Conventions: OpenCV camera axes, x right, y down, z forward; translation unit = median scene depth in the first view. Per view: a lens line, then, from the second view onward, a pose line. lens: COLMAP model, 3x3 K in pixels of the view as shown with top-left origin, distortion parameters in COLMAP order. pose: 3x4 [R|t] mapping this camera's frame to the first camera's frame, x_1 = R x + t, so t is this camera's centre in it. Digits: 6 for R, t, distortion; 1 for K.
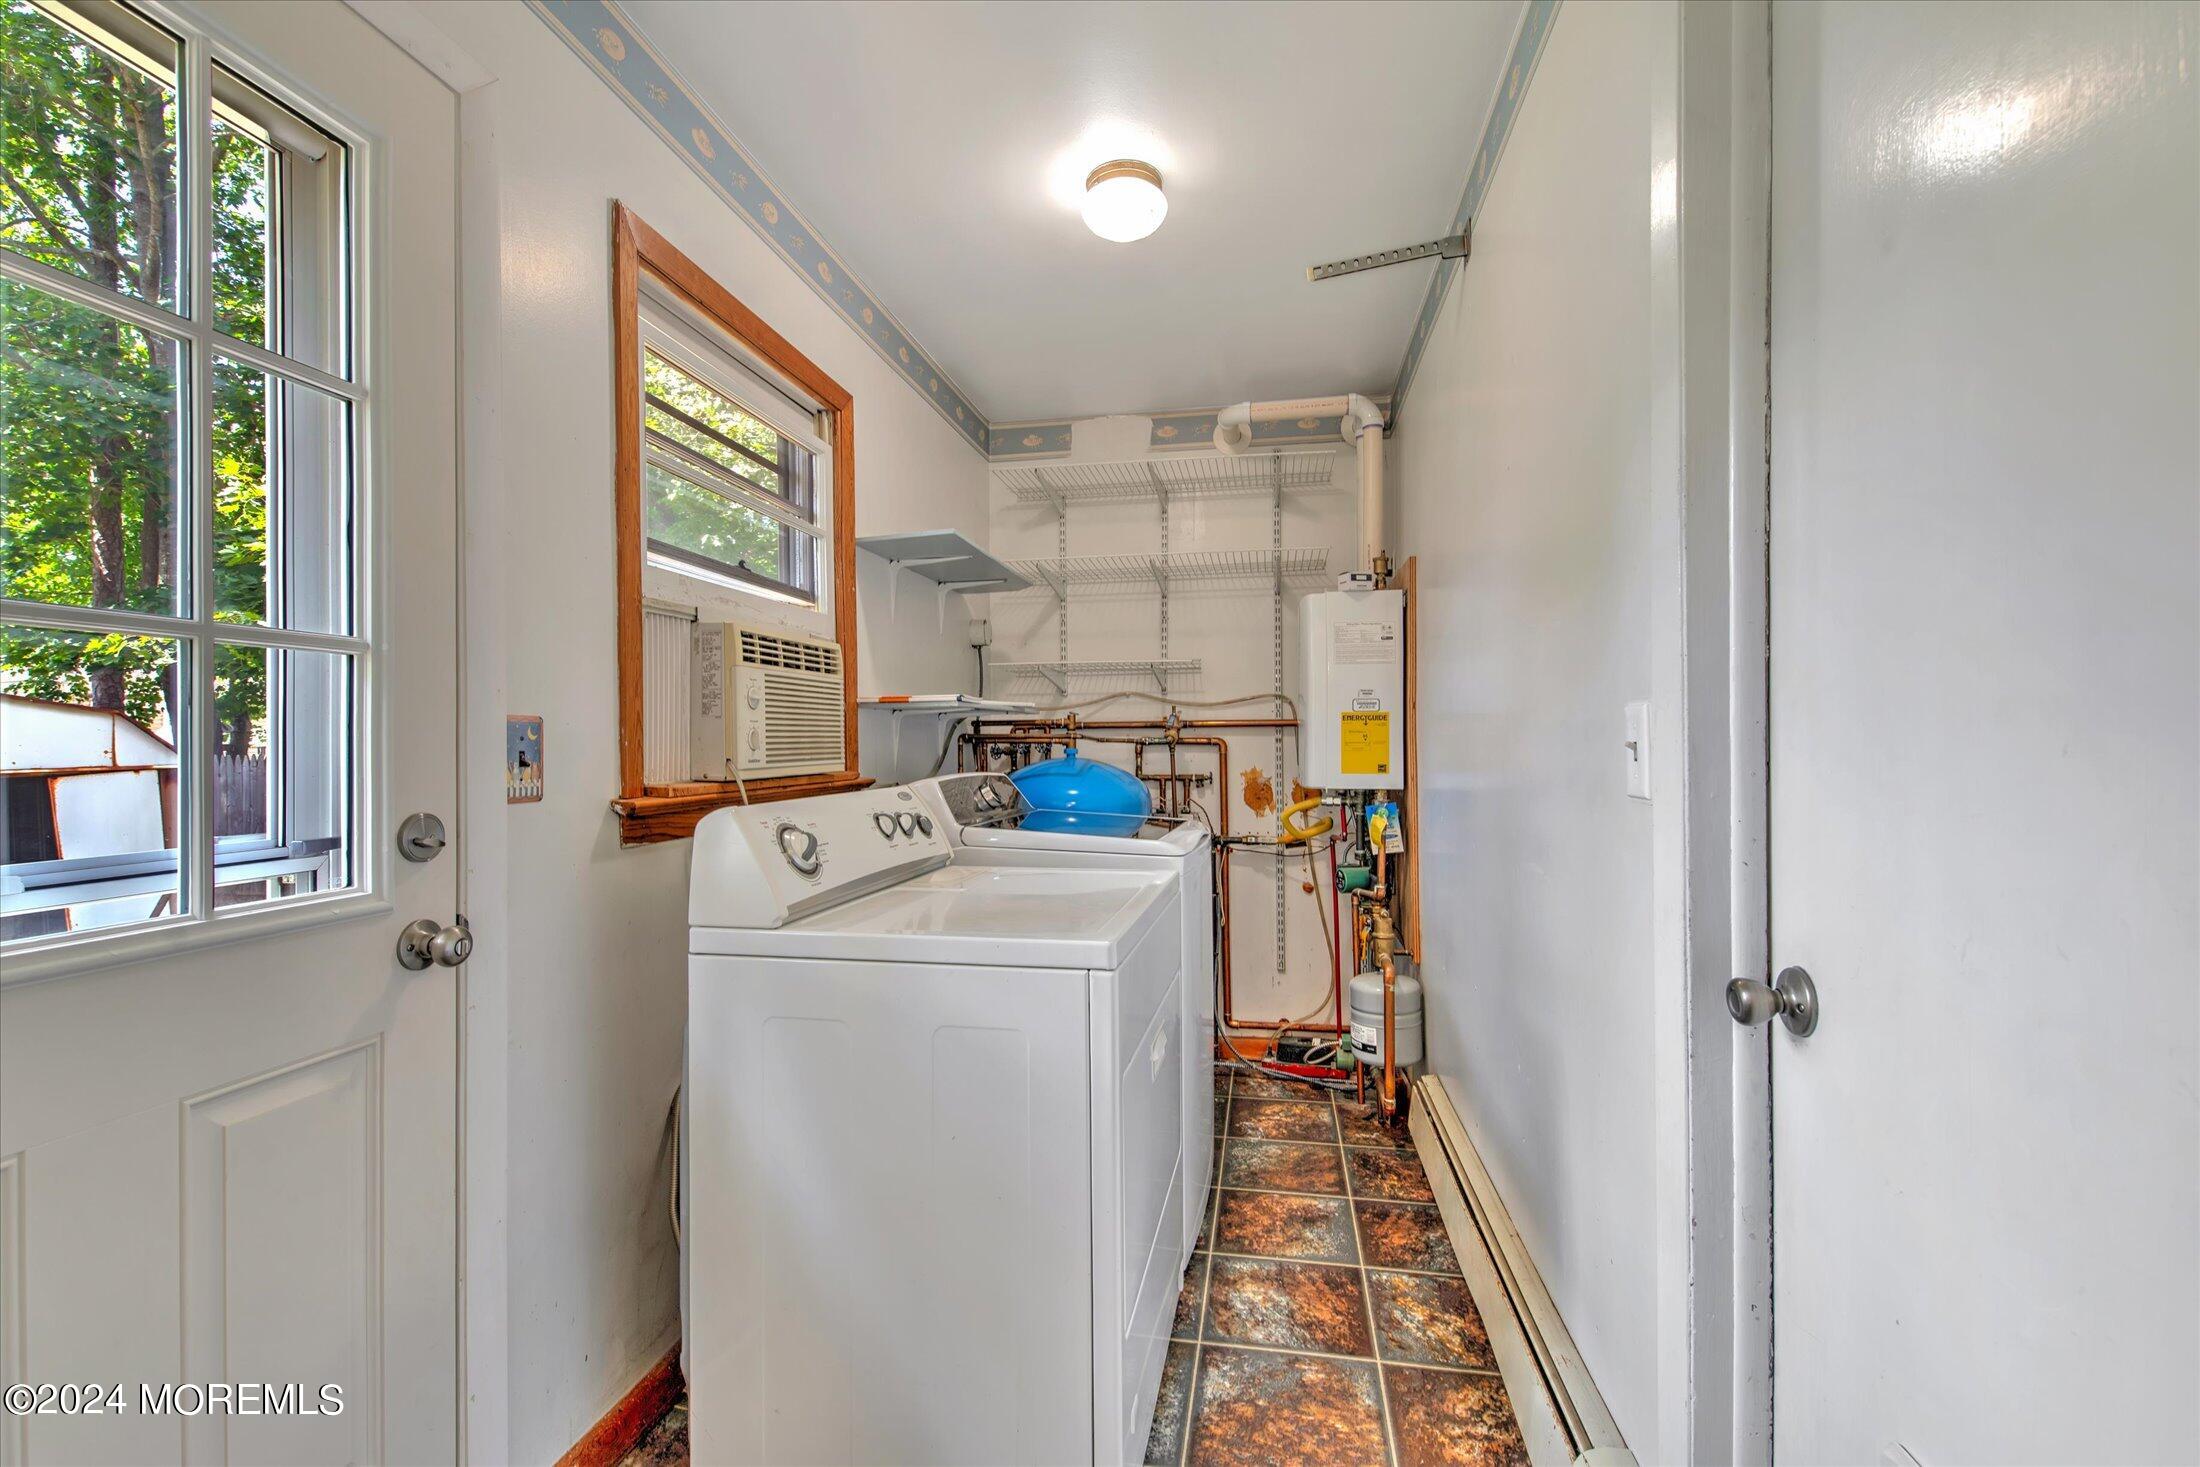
lens RADIAL K [[945.4, 0, 1049.4], [0, 945.4, 748.6], [0, 0, 1]] dist [0.012490, -0.007907]
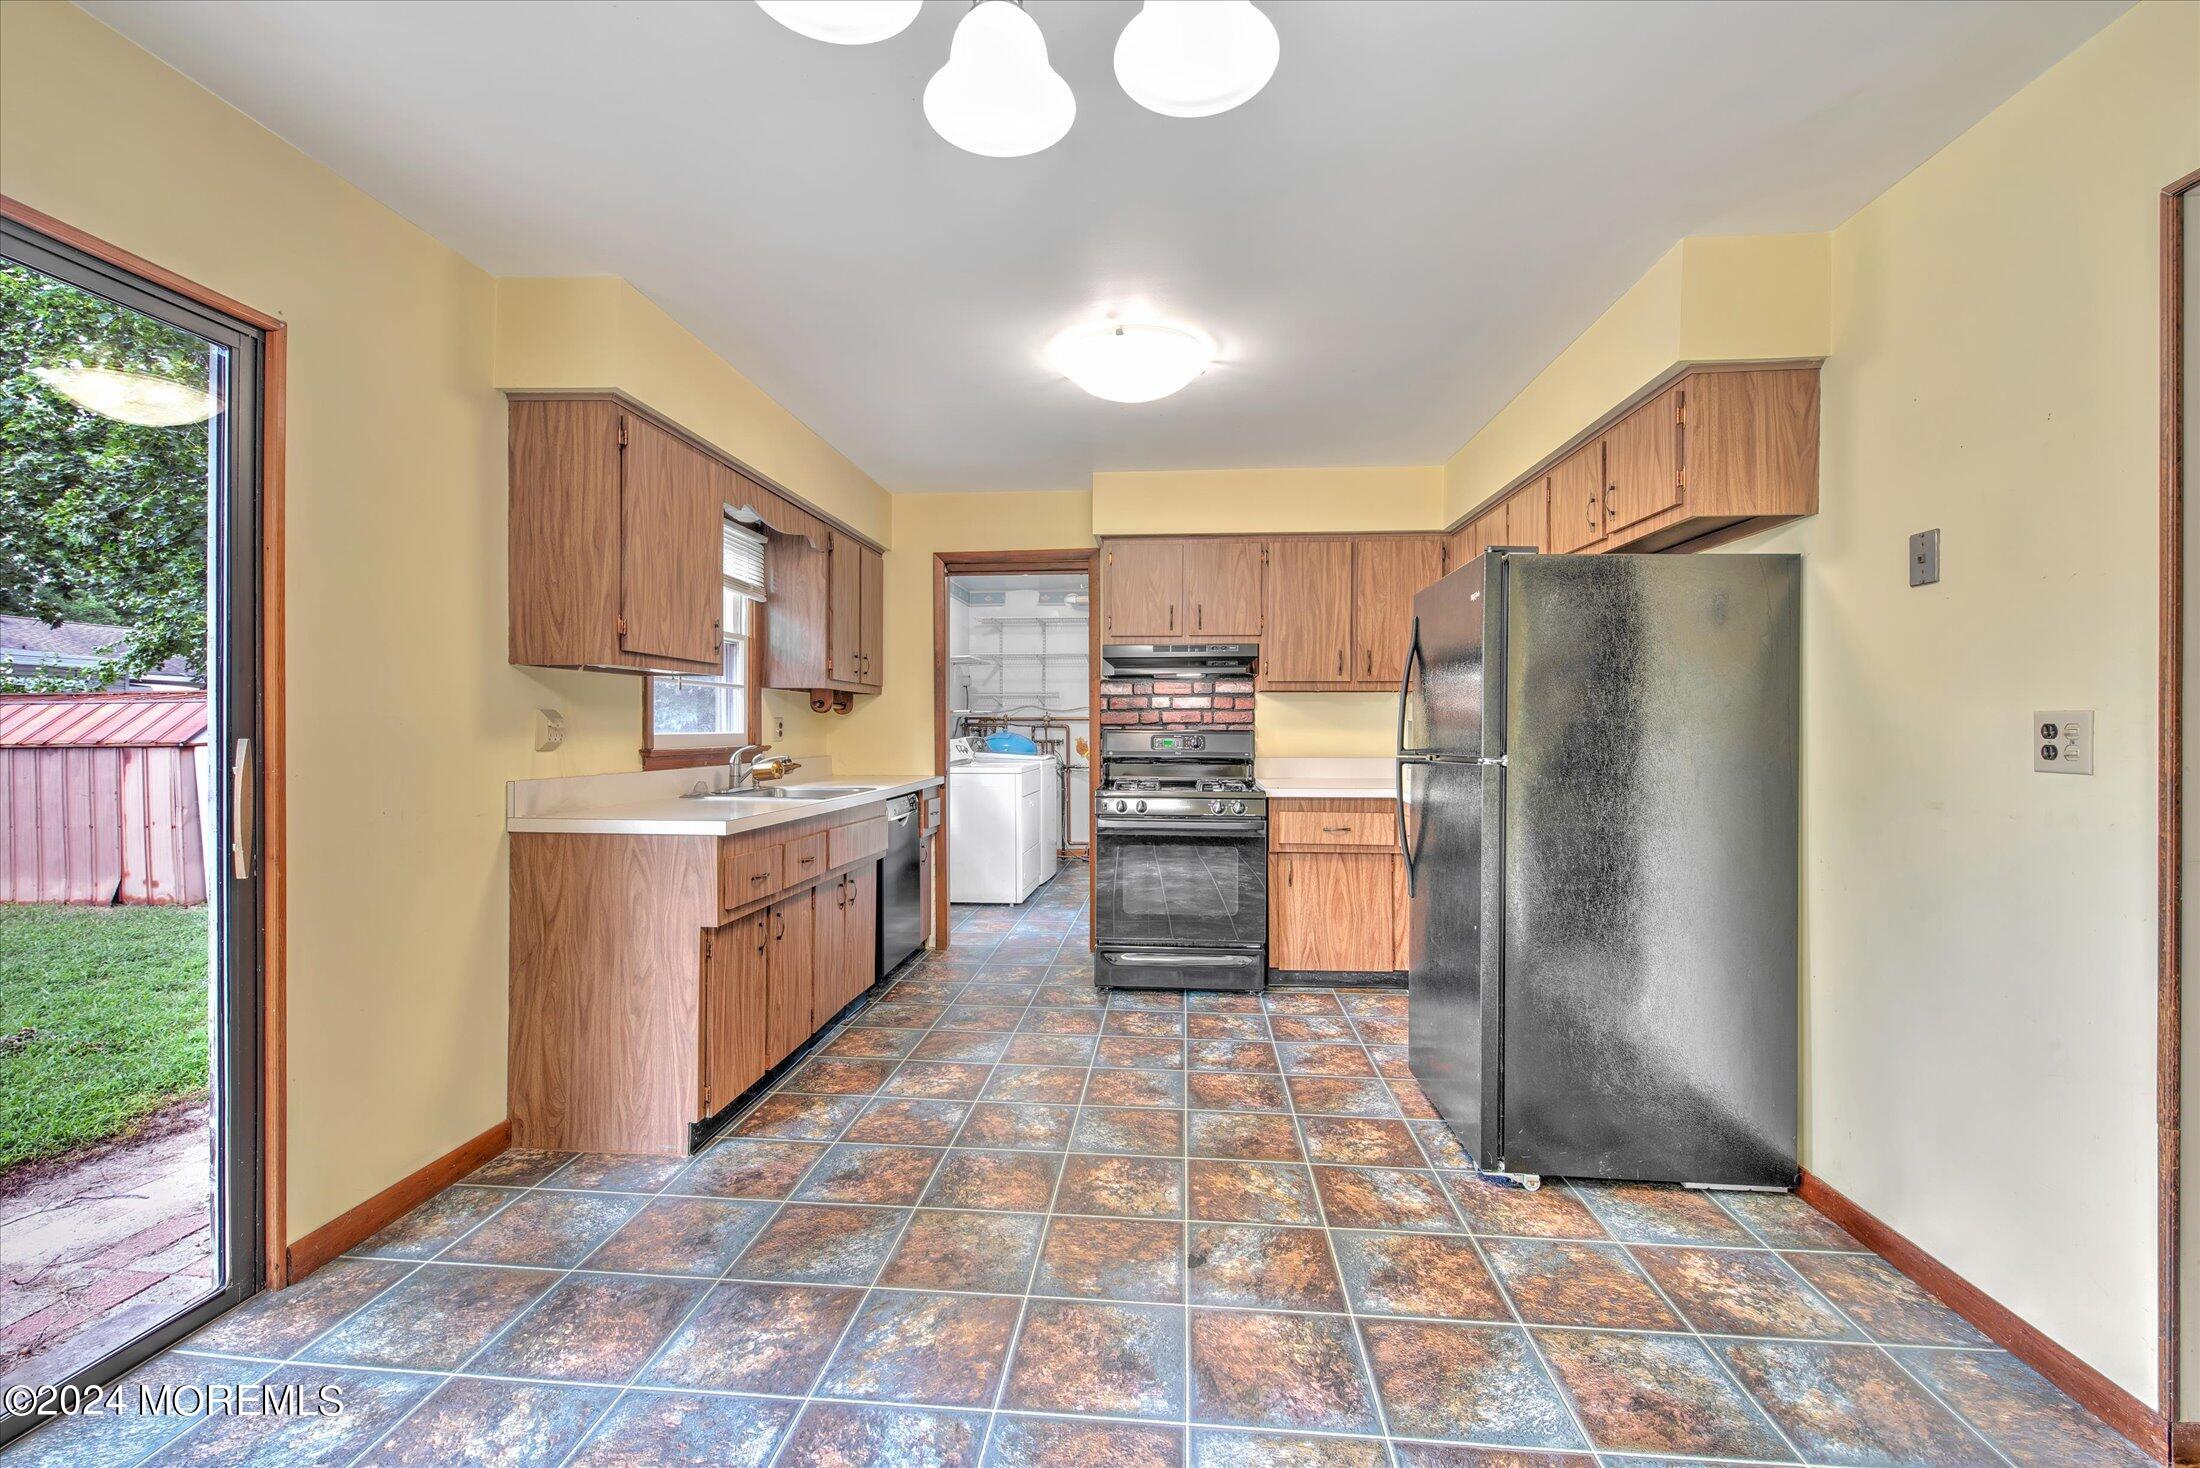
lens RADIAL K [[945.4, 0, 1100.7], [0, 945.4, 728.5], [0, 0, 1]] dist [0.012490, -0.007907]
pose [[0.988130, 0.011660, 0.153177, -0.122310], [-0.011050, 0.999927, -0.004834, 0.010373], [-0.153223, 0.003084, 0.988187, -1.663666]]
